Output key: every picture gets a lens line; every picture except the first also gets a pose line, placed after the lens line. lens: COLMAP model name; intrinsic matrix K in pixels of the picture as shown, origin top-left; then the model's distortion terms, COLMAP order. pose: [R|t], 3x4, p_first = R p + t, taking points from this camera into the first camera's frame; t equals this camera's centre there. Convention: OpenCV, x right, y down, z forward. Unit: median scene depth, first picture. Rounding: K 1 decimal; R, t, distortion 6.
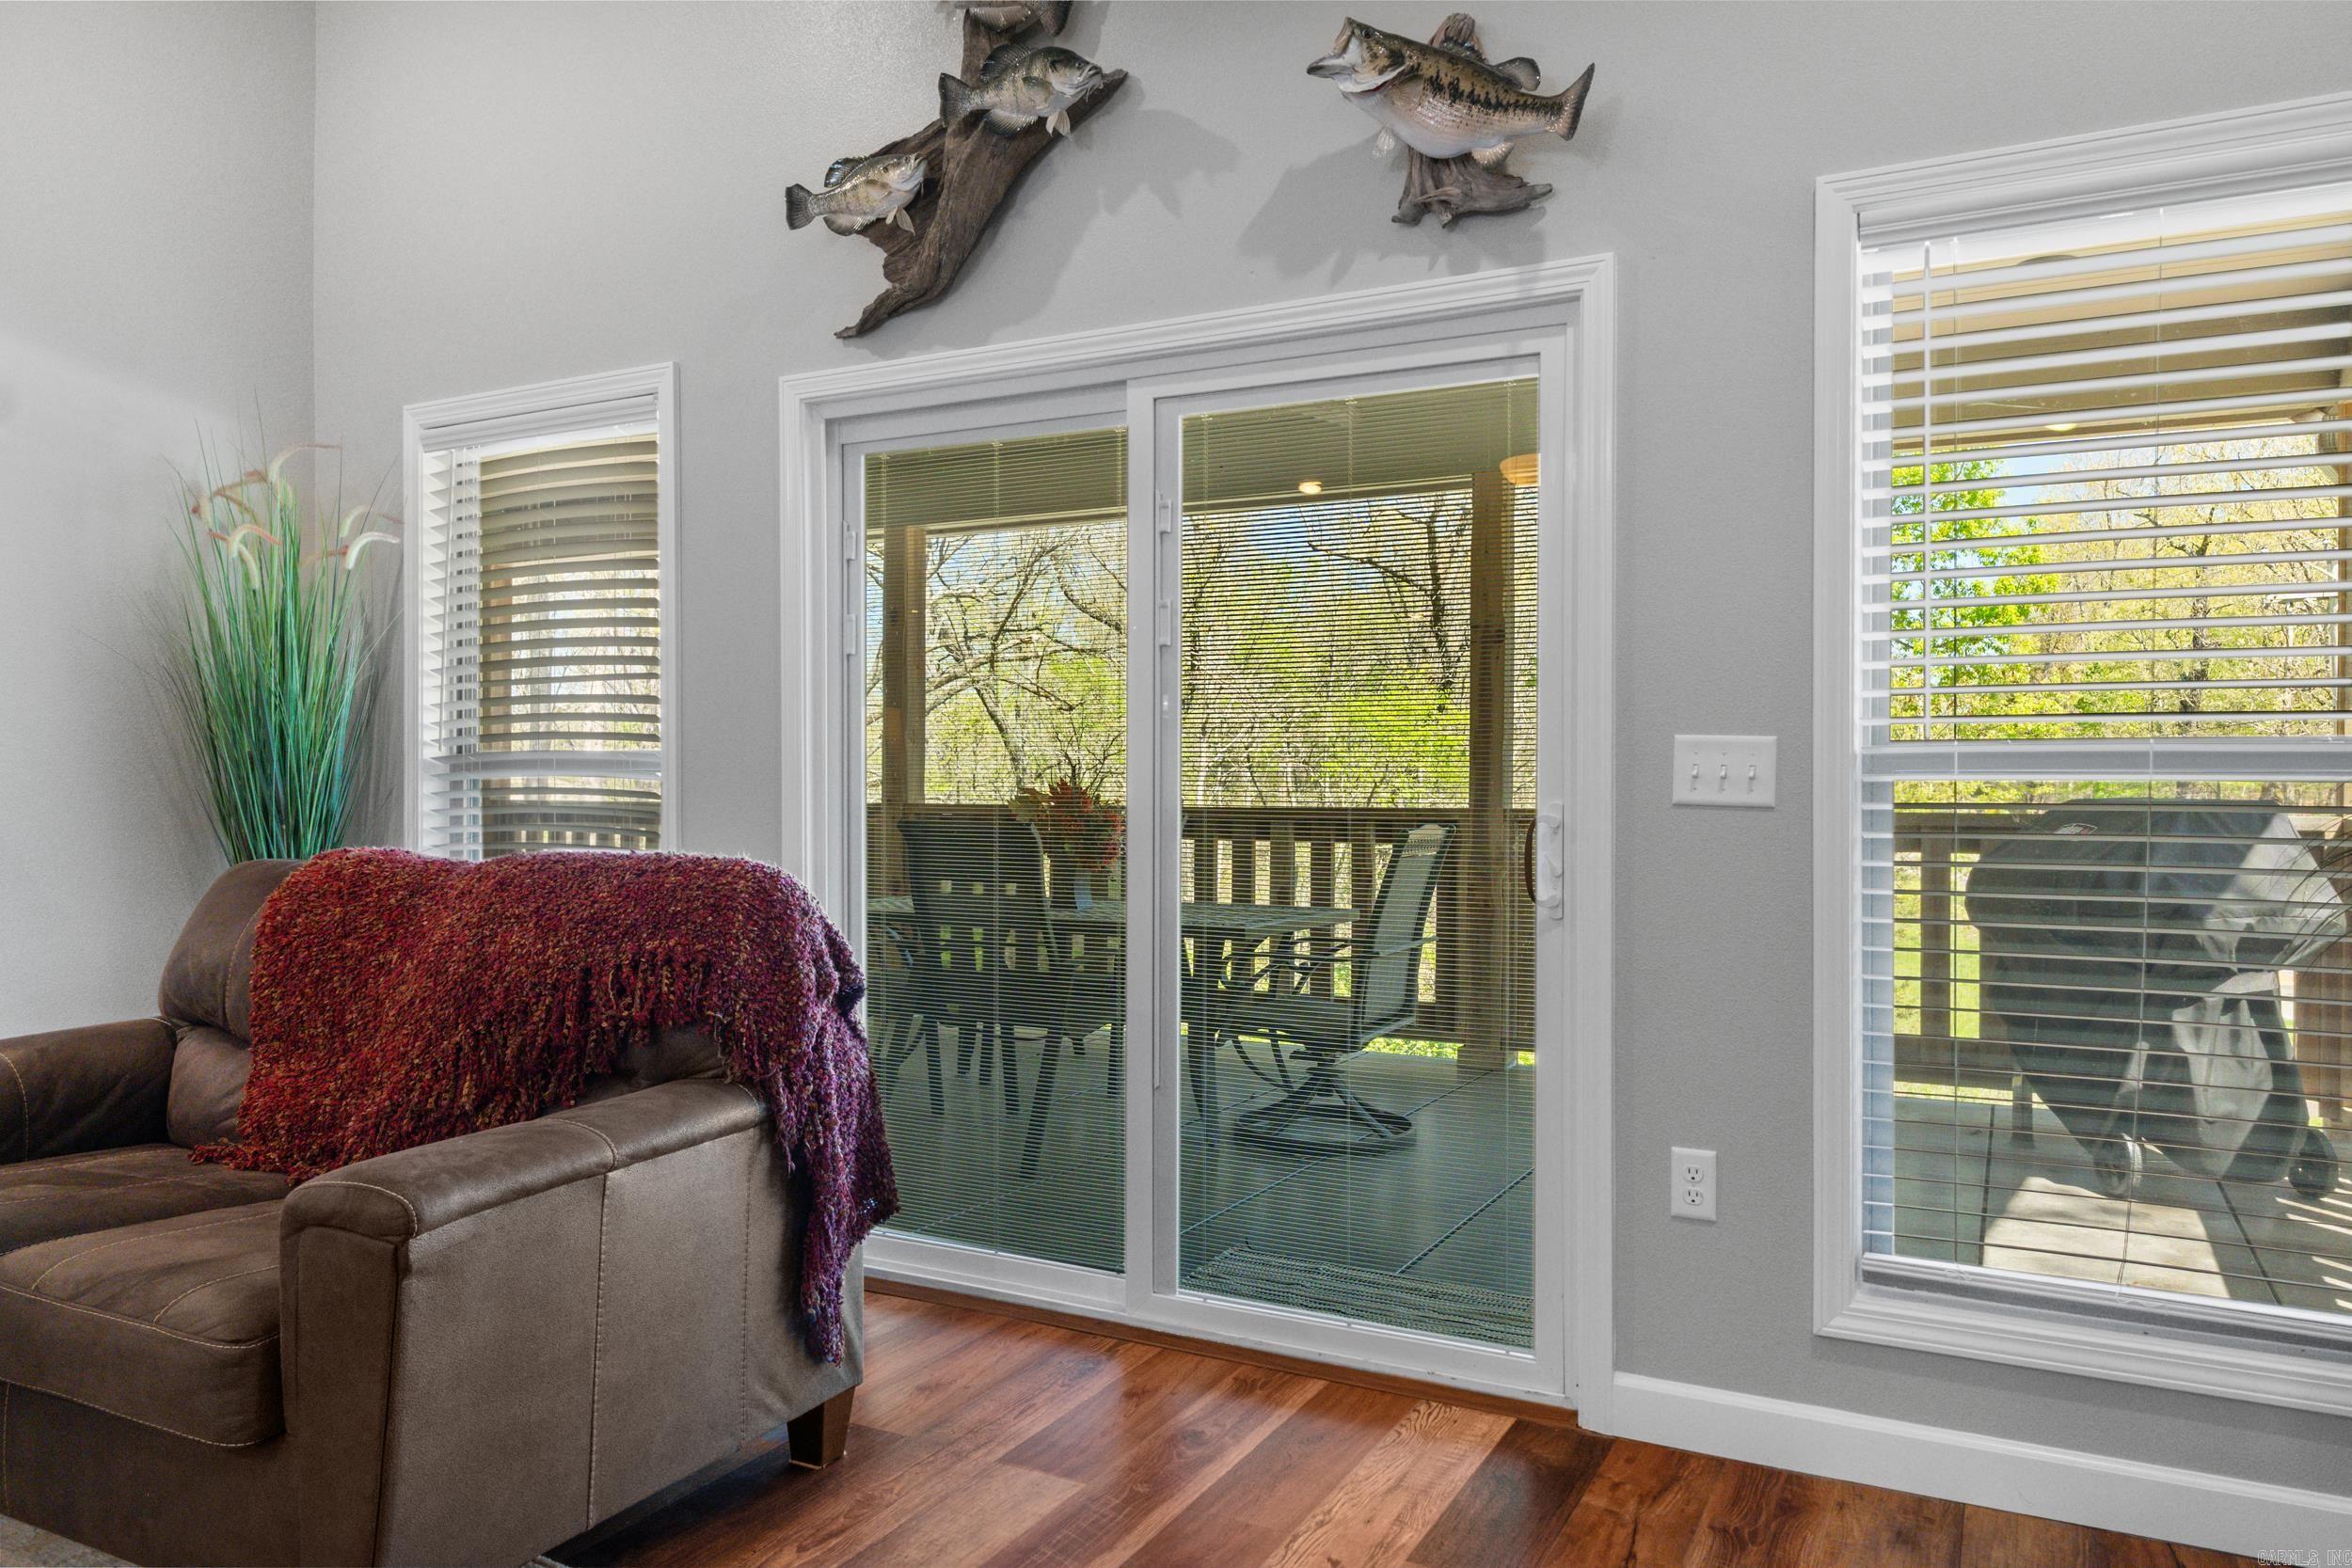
lens RADIAL K [[1607.5, 0, 1179.7], [0, 1607.5, 791.8], [0, 0, 1]] dist [-0.010814, 0.001204]
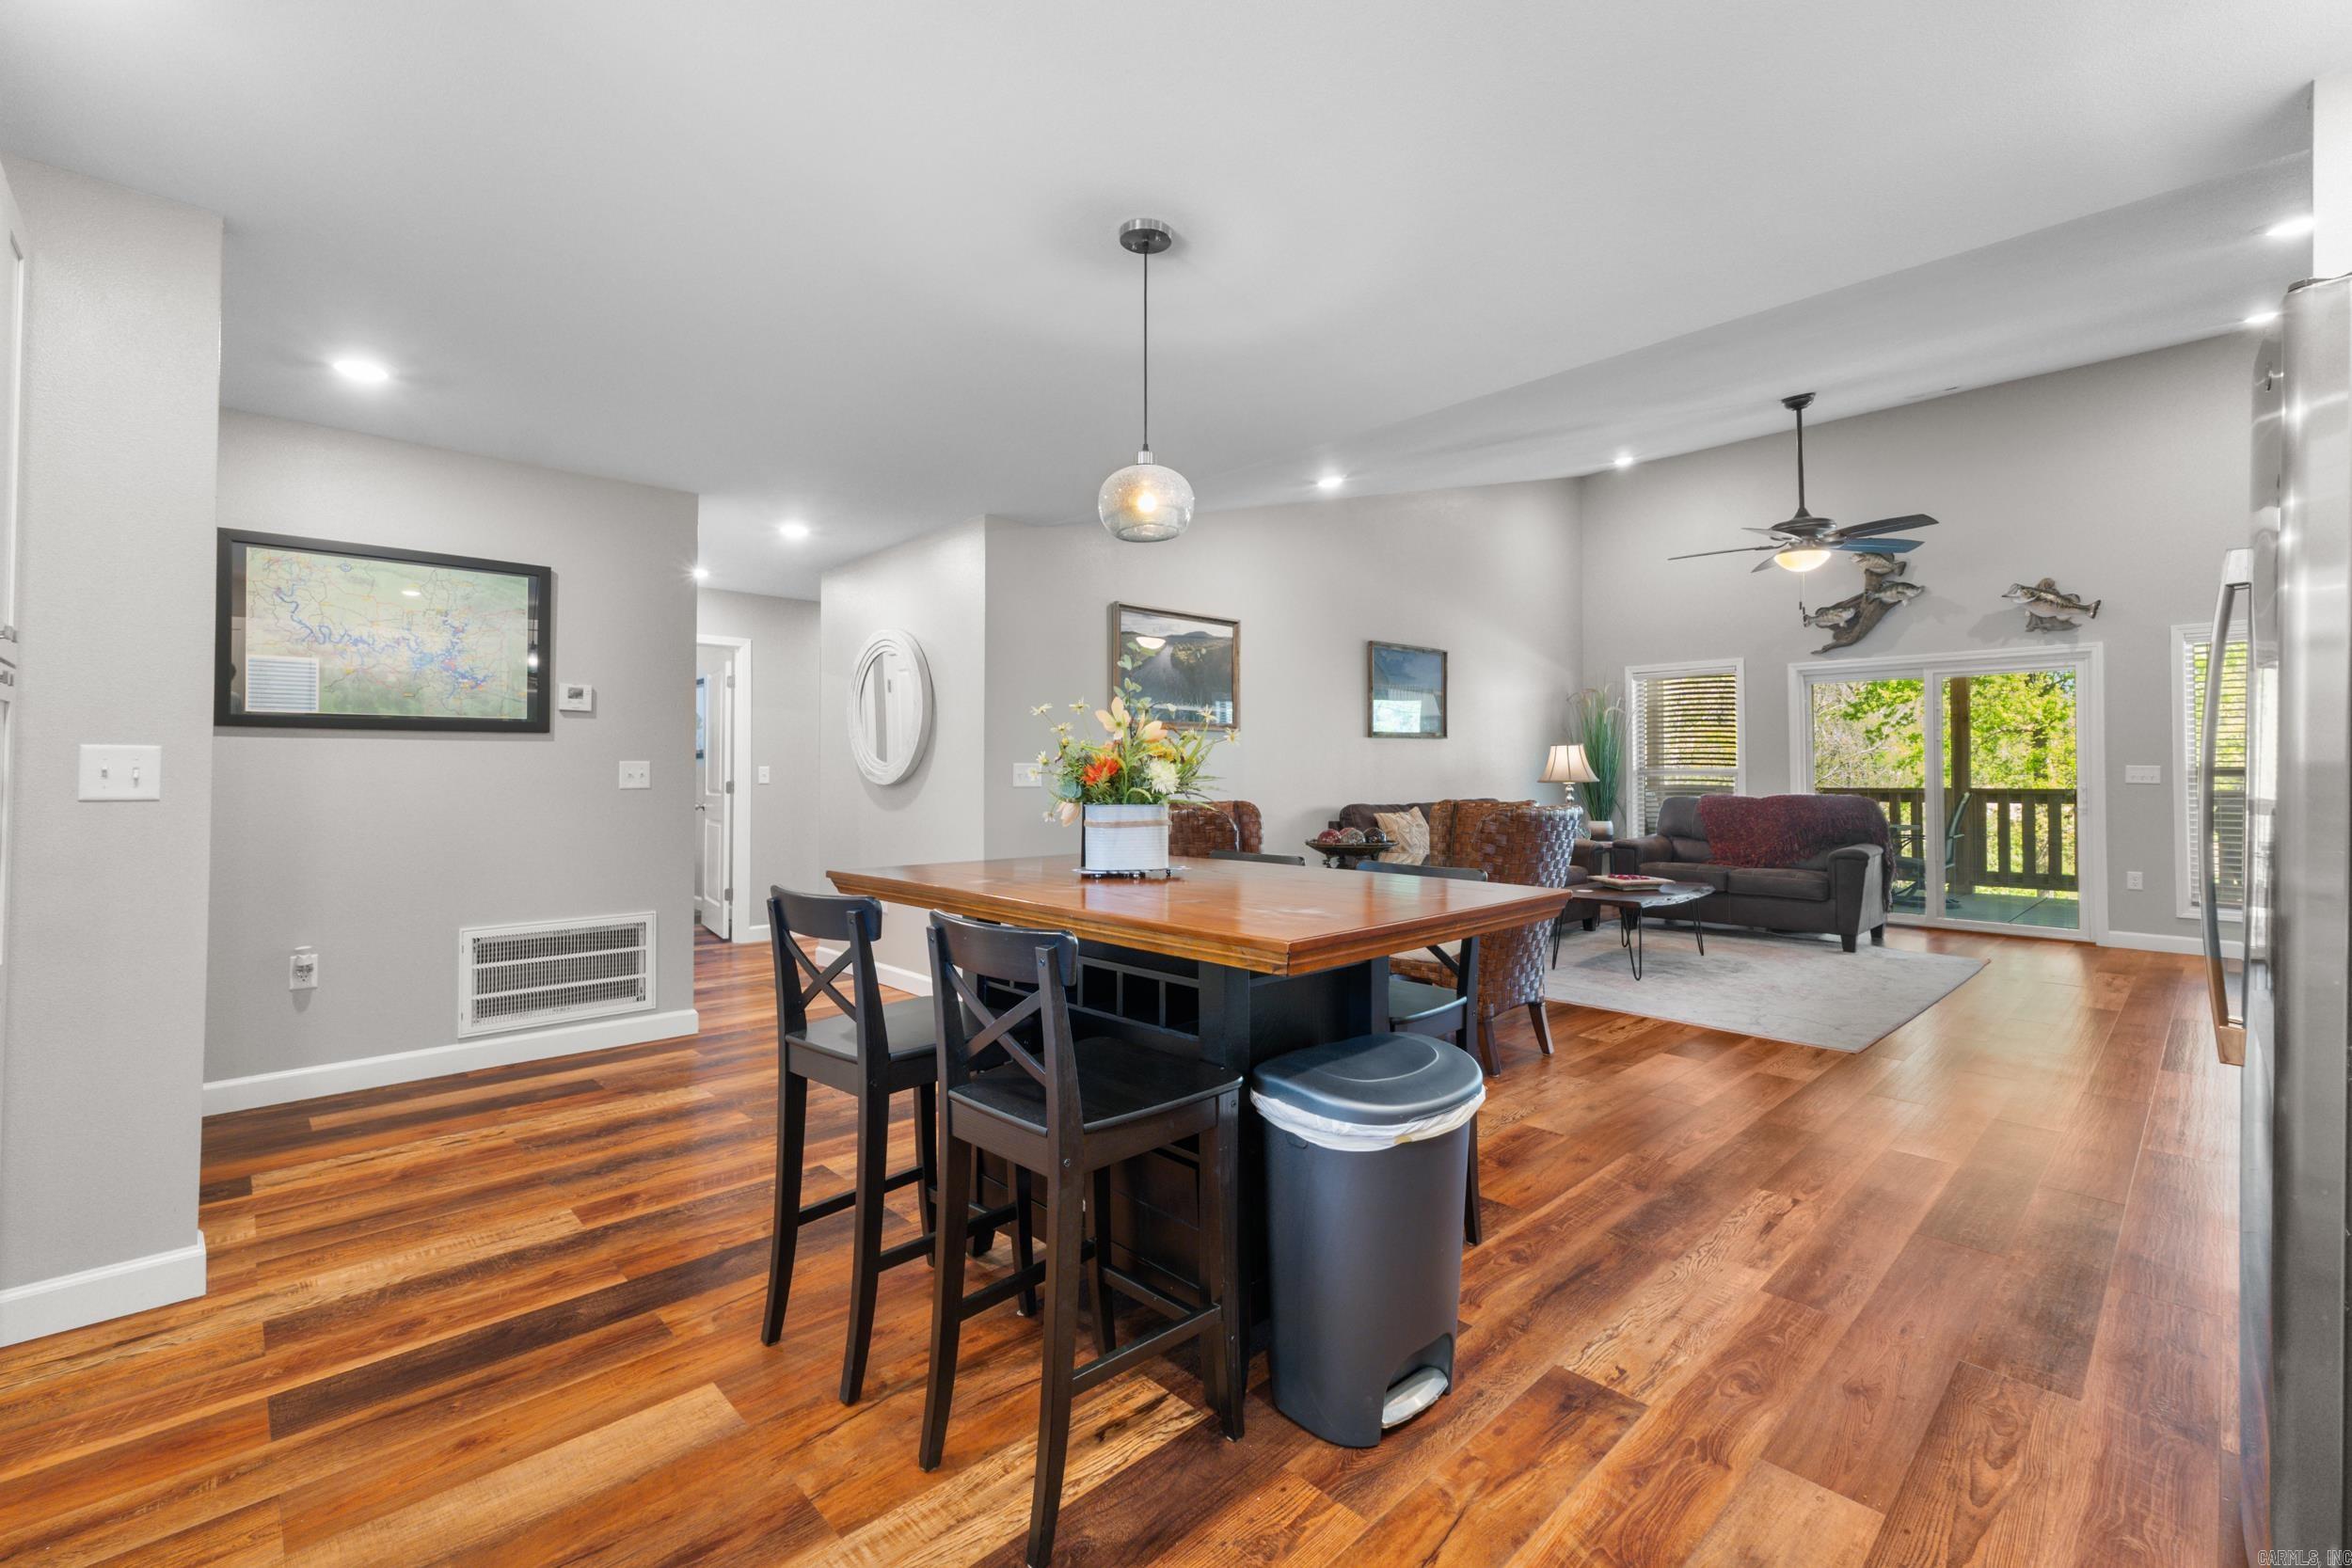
lens RADIAL K [[994.5, 0, 1187.6], [0, 994.5, 759.5], [0, 0, 1]] dist [0.003093, -0.000344]
pose [[0.948202, -0.004818, -0.317633, -0.924690], [-0.002892, 0.999713, -0.023795, 0.011453], [0.317656, 0.023481, 0.947915, -1.723988]]
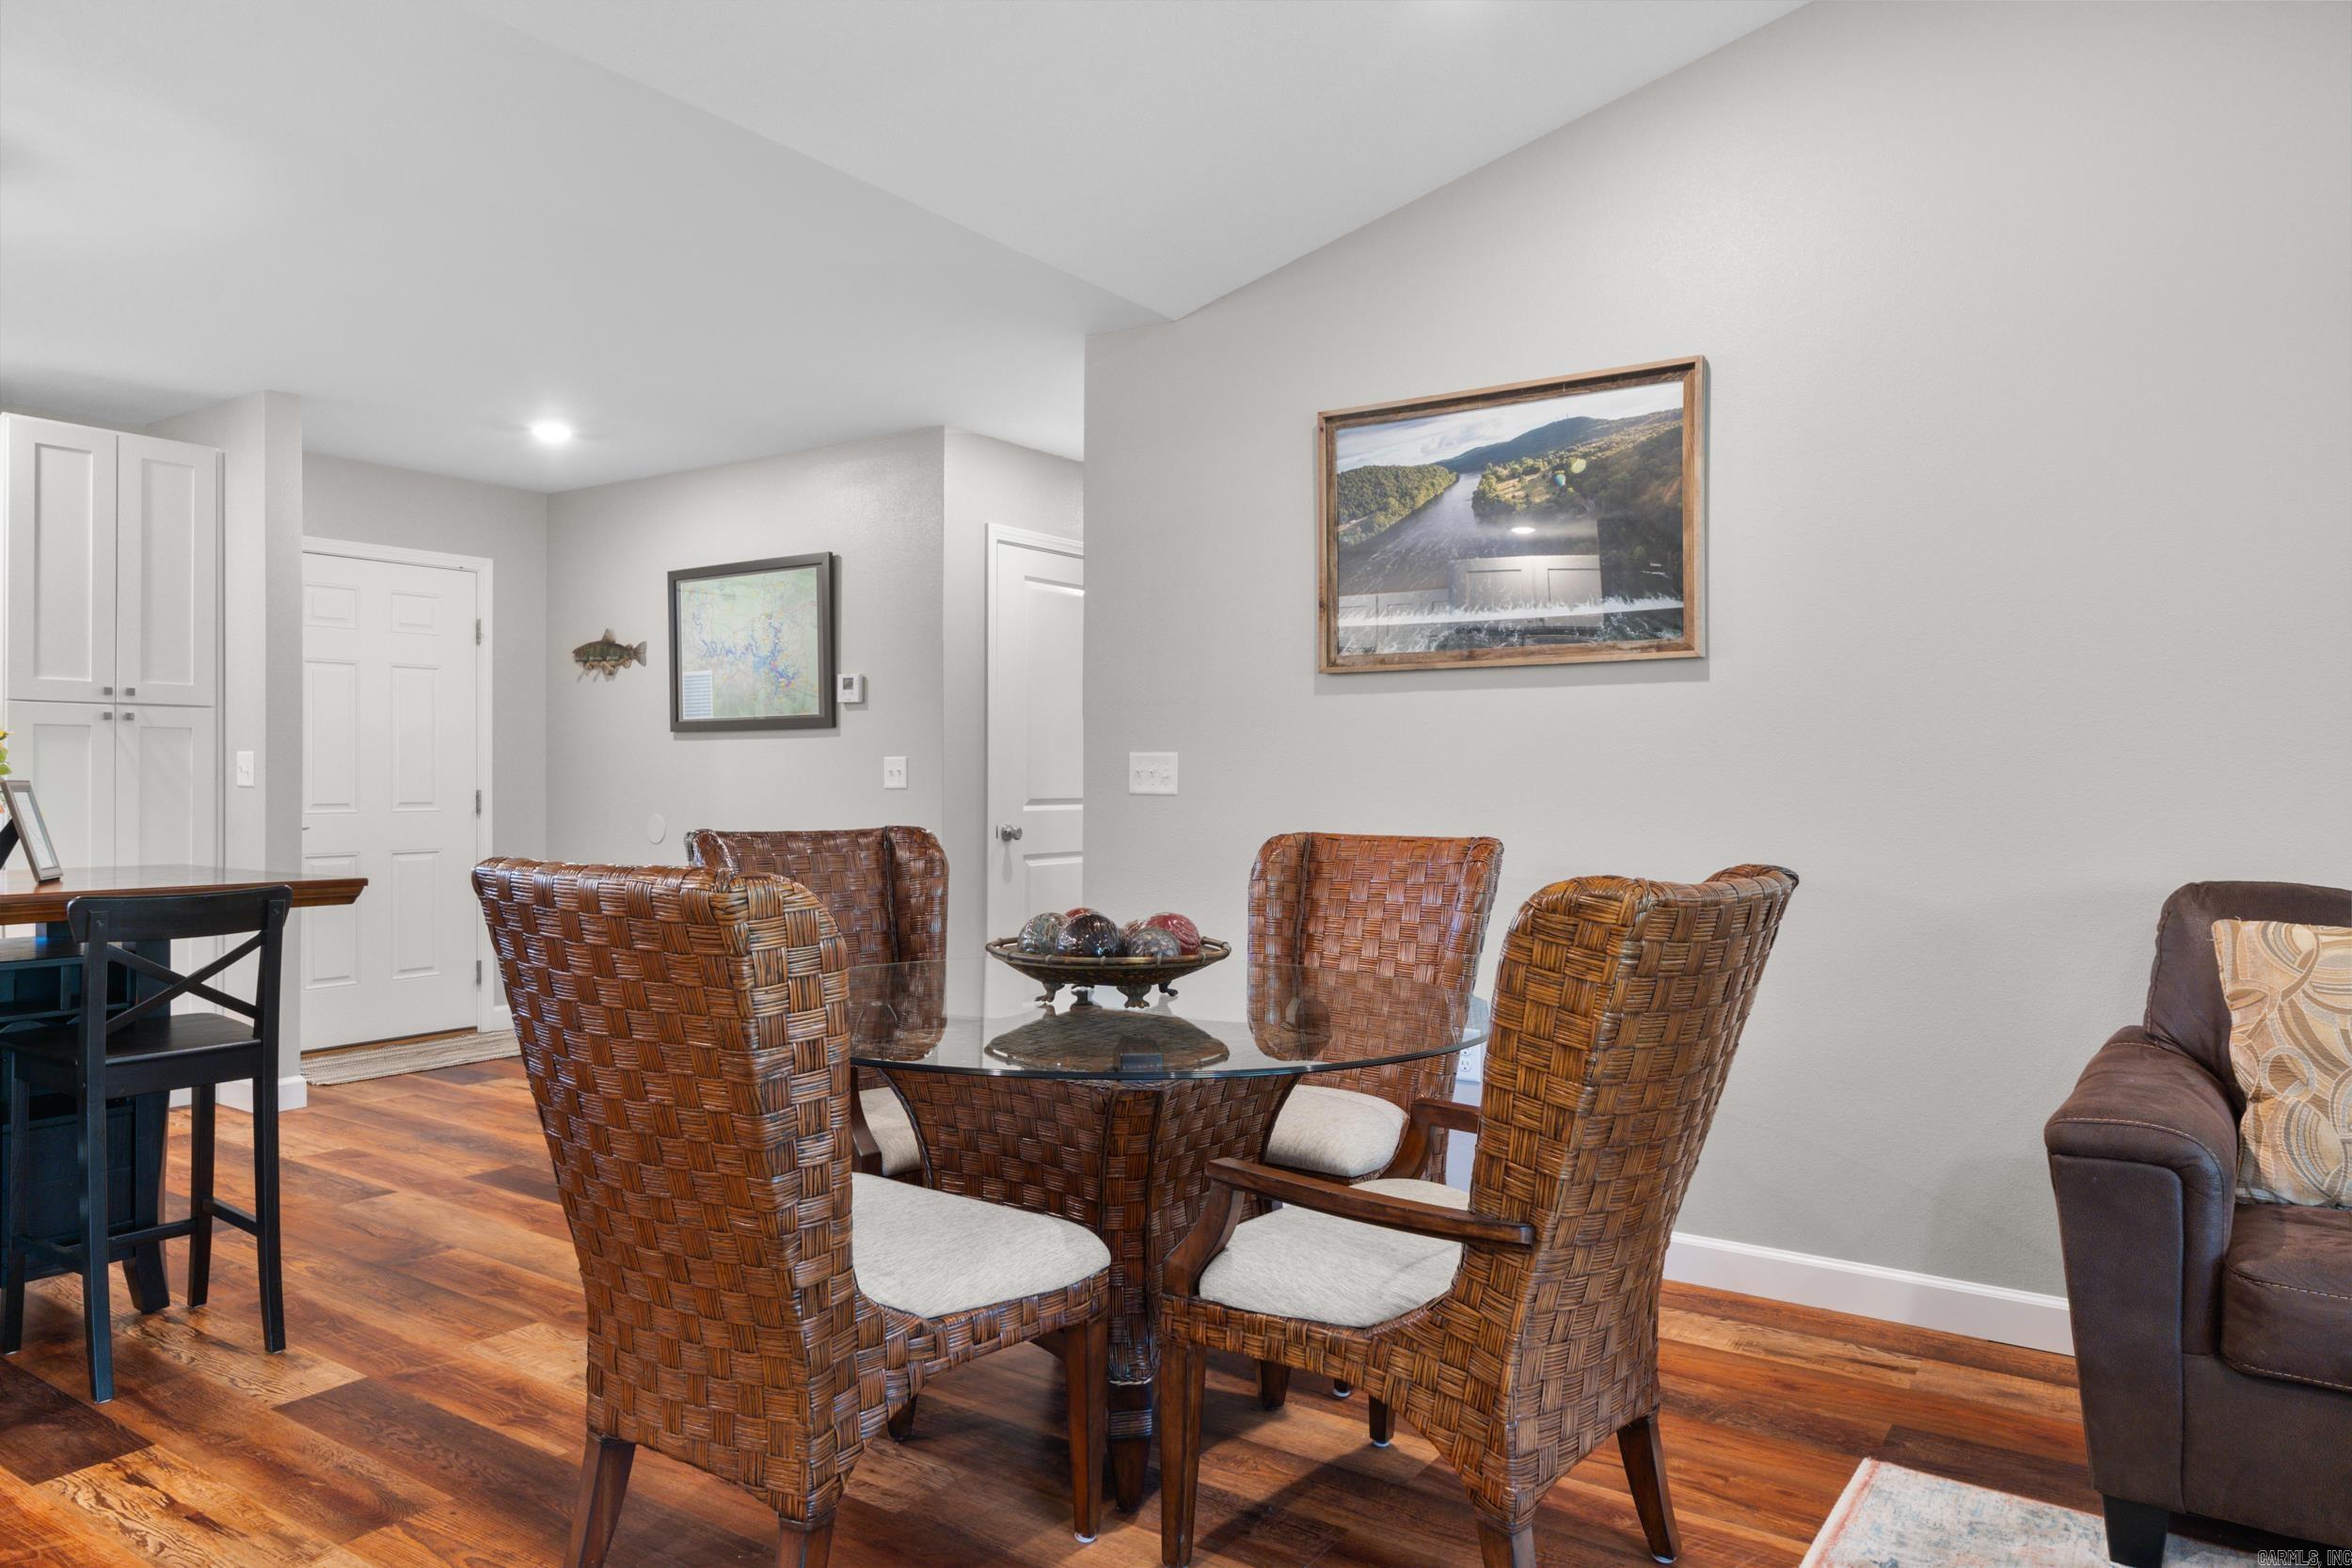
lens RADIAL K [[1521.8, 0, 1180.8], [0, 1521.8, 790.1], [0, 0, 1]] dist [-0.006582, 0.002820]
pose [[-0.110048, 0.009401, -0.993882, -0.332608], [-0.012245, 0.999867, 0.010814, -0.000708], [0.993851, 0.013360, -0.109918, -0.160316]]
